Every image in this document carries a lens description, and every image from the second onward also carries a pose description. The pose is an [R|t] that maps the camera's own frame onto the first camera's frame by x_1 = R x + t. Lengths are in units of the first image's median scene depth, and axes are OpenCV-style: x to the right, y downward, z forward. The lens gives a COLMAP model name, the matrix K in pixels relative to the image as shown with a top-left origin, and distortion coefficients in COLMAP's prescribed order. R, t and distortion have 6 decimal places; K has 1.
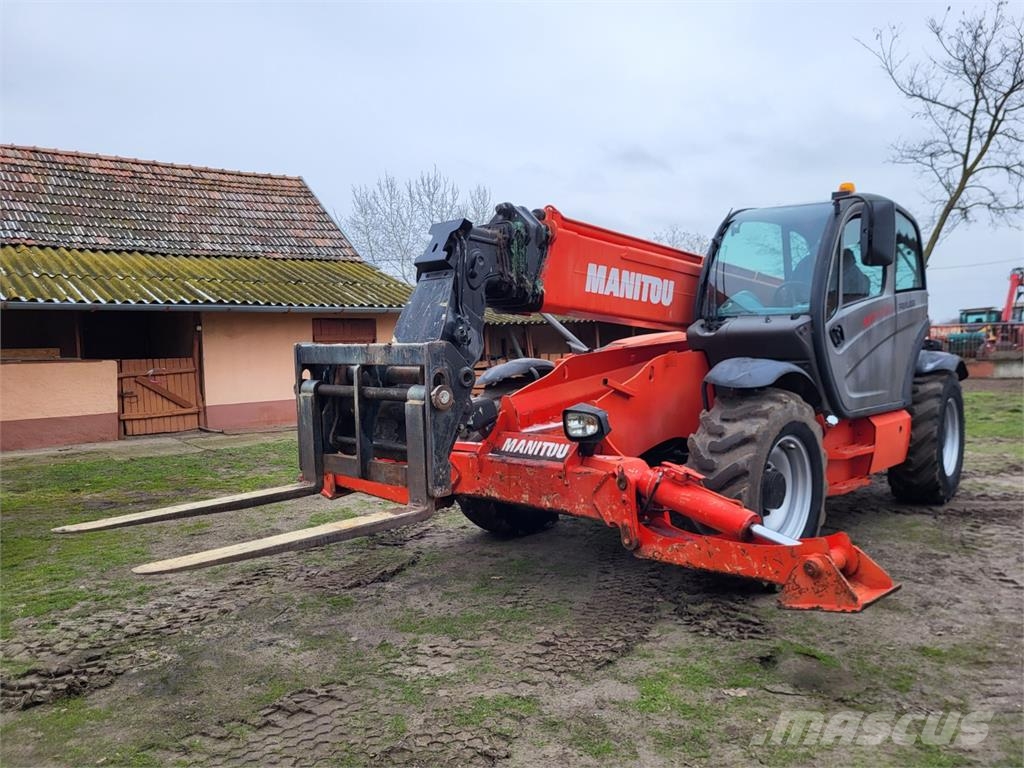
lens RADIAL K [[778.0, 0, 514.0], [0, 778.0, 390.2], [0, 0, 1]] dist [0.044369, -0.026831]
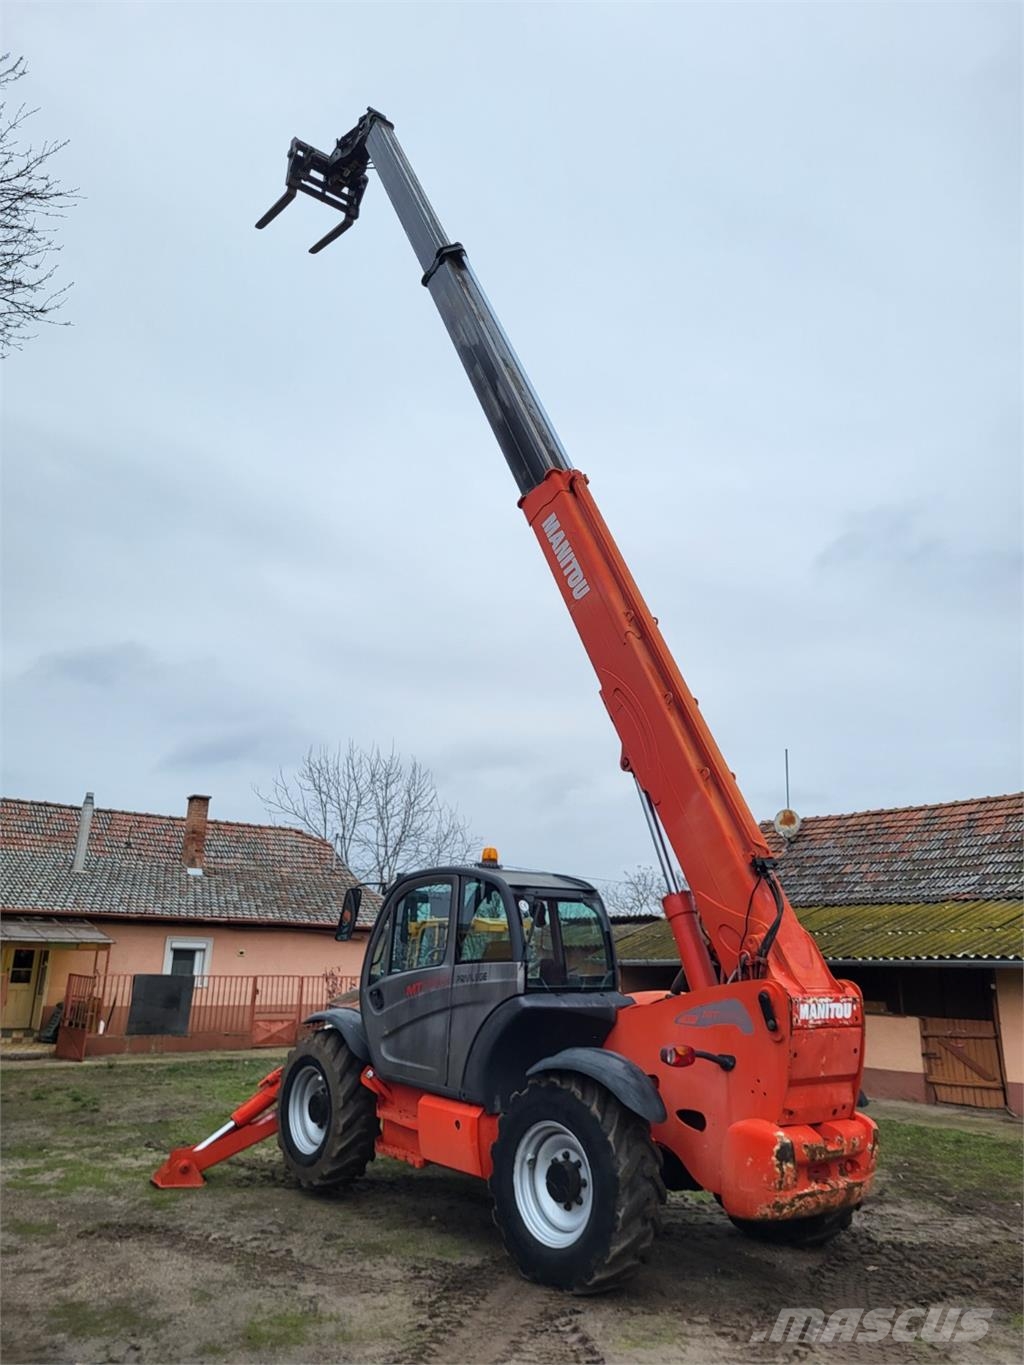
lens RADIAL K [[1041.1, 0, 550.9], [0, 1041.1, 705.0], [0, 0, 1]] dist [0.013435, 0.008088]
pose [[-0.088711, -0.229399, -0.969281, 1.275489], [-0.086203, 0.971235, -0.221972, -0.123977], [0.992320, 0.063864, -0.105934, 0.898680]]
